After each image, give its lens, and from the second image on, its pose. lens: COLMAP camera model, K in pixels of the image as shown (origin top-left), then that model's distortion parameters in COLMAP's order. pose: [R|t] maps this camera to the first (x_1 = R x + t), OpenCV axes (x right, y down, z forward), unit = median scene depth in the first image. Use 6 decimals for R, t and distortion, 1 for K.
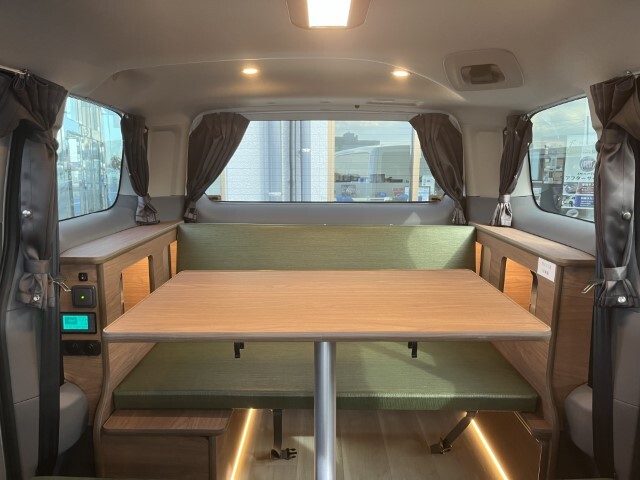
lens RADIAL K [[490.4, 0, 319.8], [0, 490.4, 237.4], [0, 0, 1]] dist [0.005831, 0.001395]
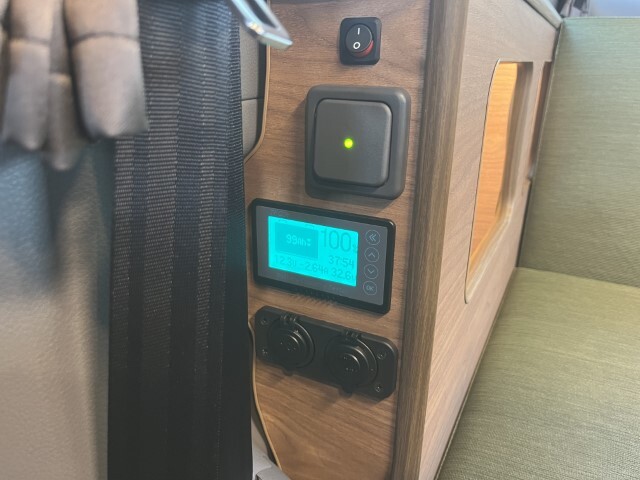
lens RADIAL K [[490.4, 0, 319.8], [0, 490.4, 237.4], [0, 0, 1]] dist [0.005831, 0.001395]
pose [[0.859796, 0.170993, -0.481157, -0.379998], [-0.089116, 0.978053, 0.188335, 0.121322], [0.502801, -0.119051, 0.856165, 0.799447]]
